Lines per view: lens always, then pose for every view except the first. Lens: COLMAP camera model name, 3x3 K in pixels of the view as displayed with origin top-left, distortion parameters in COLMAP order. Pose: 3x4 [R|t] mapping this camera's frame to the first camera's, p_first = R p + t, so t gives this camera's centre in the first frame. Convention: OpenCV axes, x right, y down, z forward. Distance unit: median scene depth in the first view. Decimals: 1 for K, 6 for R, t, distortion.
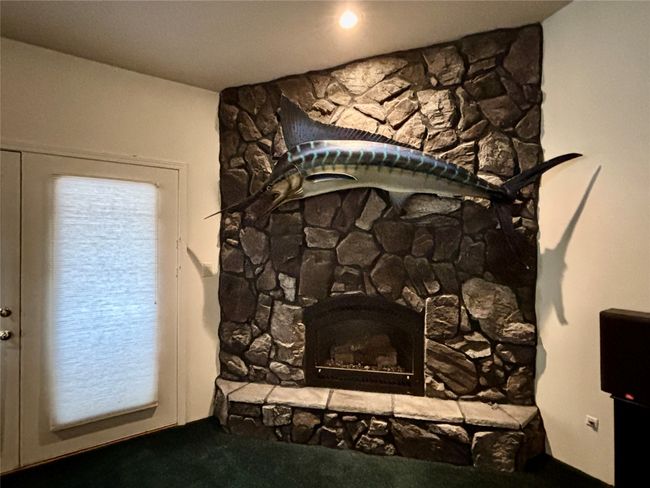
lens RADIAL K [[316.5, 0, 326.2], [0, 316.5, 244.9], [0, 0, 1]] dist [0.003760, 0.000300]
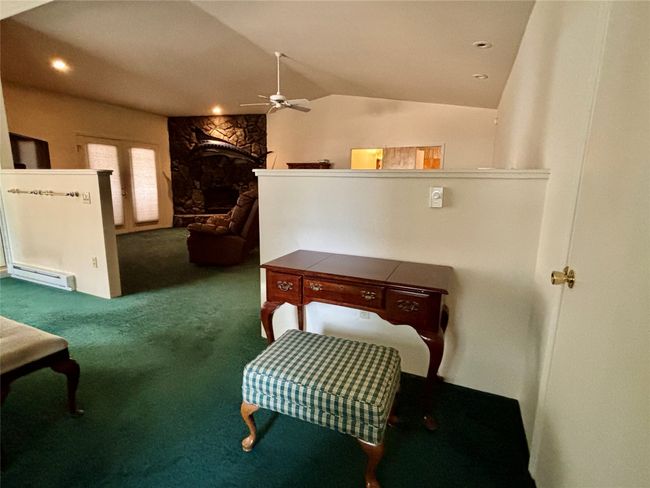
lens RADIAL K [[316.5, 0, 325.7], [0, 316.5, 241.3], [0, 0, 1]] dist [0.003760, 0.000300]
pose [[0.827555, -0.088663, 0.554339, -0.944673], [-0.012918, 0.984180, 0.176699, 0.125883], [-0.561236, -0.153389, 0.813318, -2.640224]]
